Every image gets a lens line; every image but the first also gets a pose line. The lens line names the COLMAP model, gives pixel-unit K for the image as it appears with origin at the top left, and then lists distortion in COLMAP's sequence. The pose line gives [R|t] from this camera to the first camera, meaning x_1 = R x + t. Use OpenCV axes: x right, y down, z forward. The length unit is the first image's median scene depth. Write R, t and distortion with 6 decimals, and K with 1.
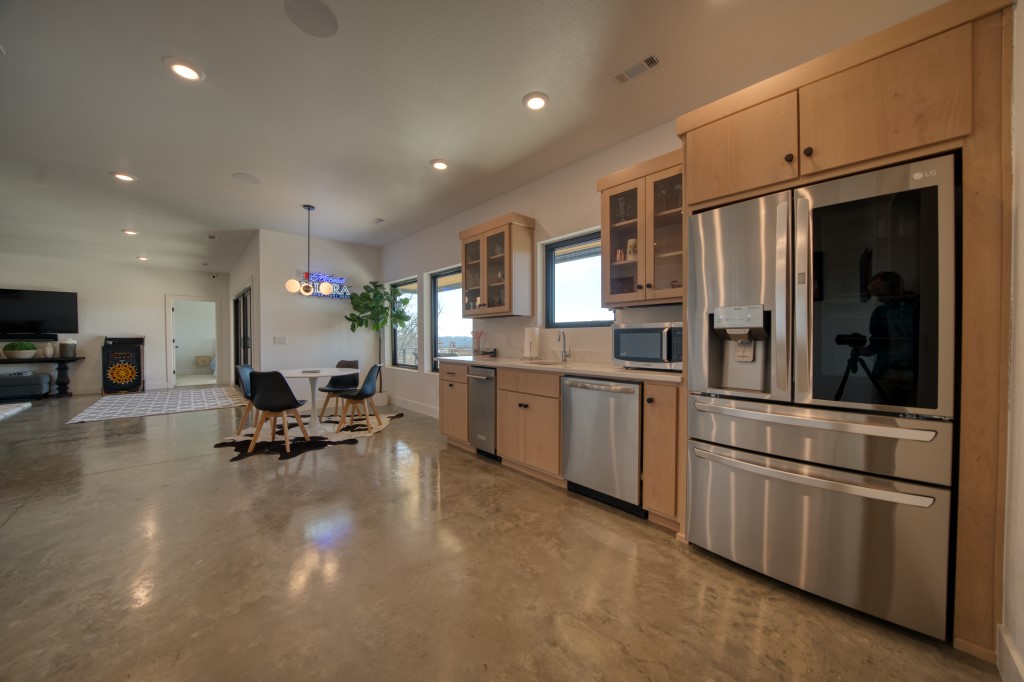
lens RADIAL K [[348.6, 0, 506.8], [0, 348.6, 341.6], [0, 0, 1]] dist [-0.017870, 0.000106]
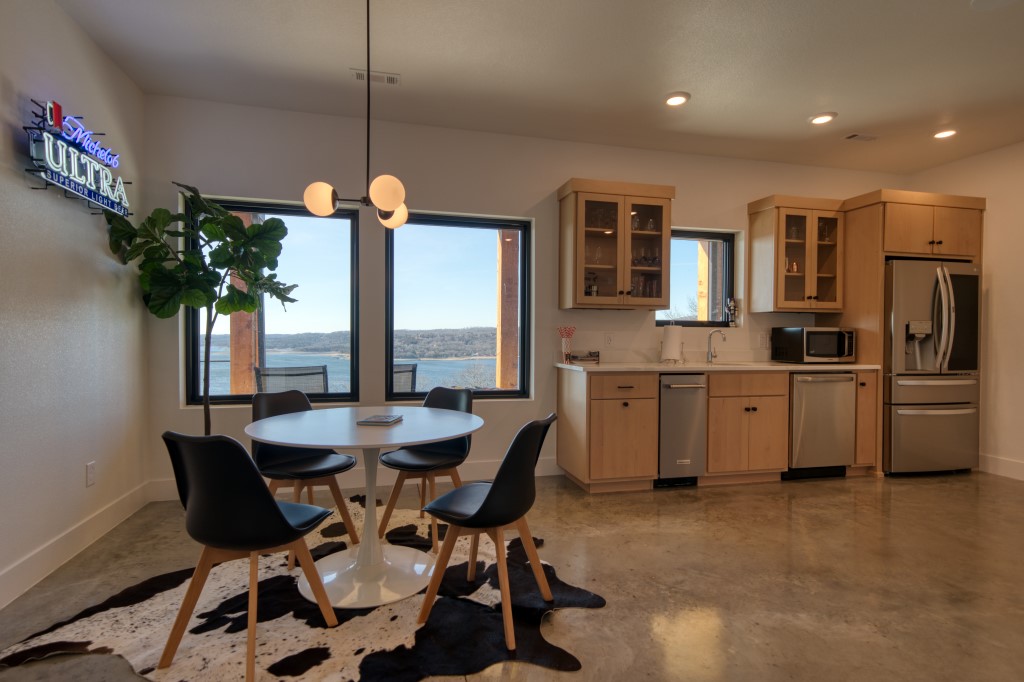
lens RADIAL K [[500.4, 0, 505.4], [0, 500.4, 342.9], [0, 0, 1]] dist [0.003218, 0.000618]
pose [[0.500714, -0.005402, 0.865596, -1.679633], [0.001415, 0.999984, 0.005422, -0.006426], [-0.865611, -0.001490, 0.500714, 1.025396]]
